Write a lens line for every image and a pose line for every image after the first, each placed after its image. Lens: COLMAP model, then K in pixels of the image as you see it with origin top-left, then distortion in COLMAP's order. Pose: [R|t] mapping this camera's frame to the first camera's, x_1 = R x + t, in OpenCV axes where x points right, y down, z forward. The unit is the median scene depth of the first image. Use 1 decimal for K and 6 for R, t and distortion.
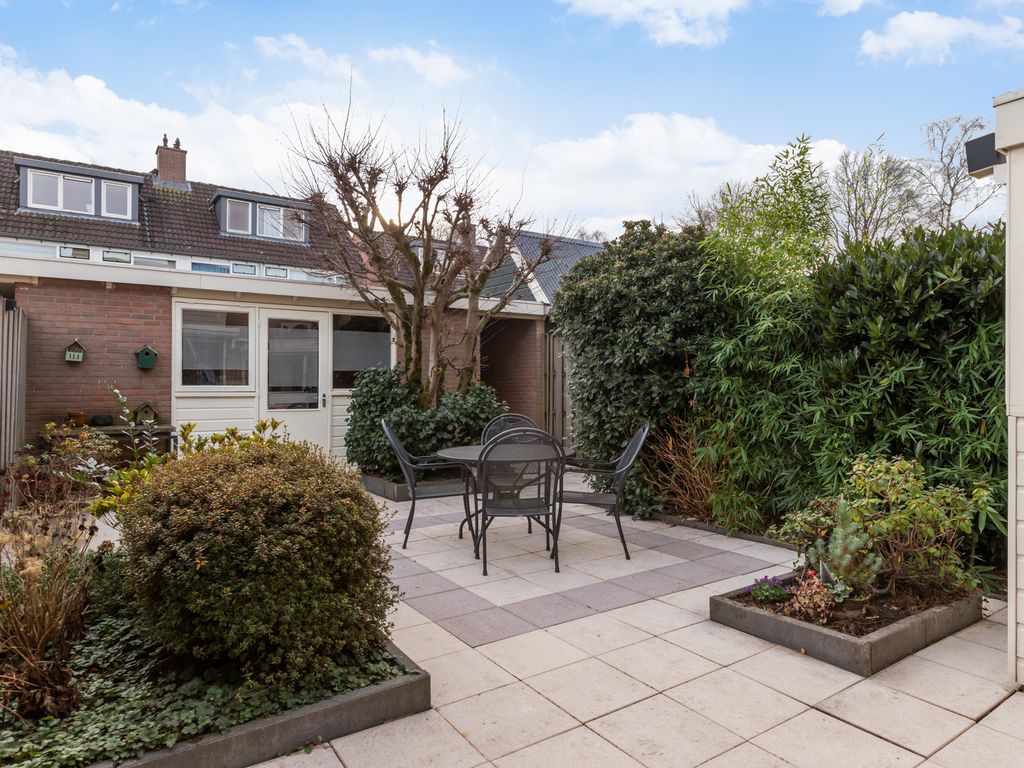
lens RADIAL K [[633.8, 0, 535.3], [0, 633.8, 381.0], [0, 0, 1]] dist [0.001739, 0.001026]
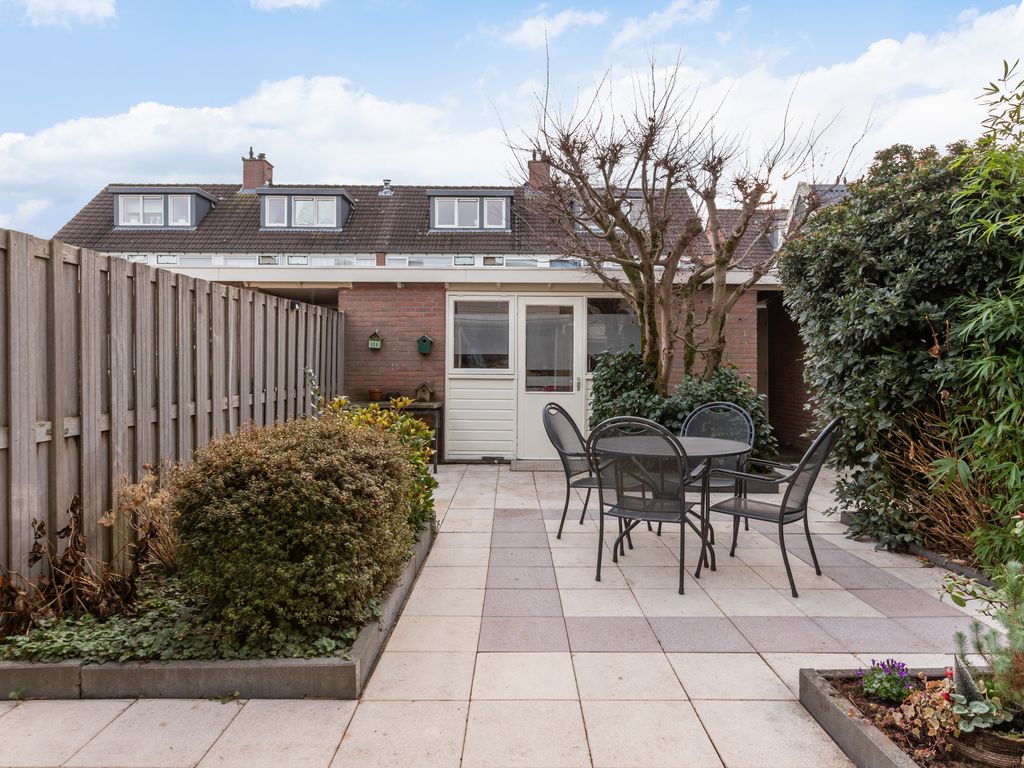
lens RADIAL K [[645.2, 0, 513.2], [0, 645.2, 366.7], [0, 0, 1]] dist [-0.000161, -0.000762]
pose [[0.824558, 0.002050, -0.565774, 0.201288], [-0.002390, 0.999997, 0.000141, 0.004067], [0.565772, 0.001236, 0.824561, 0.113296]]
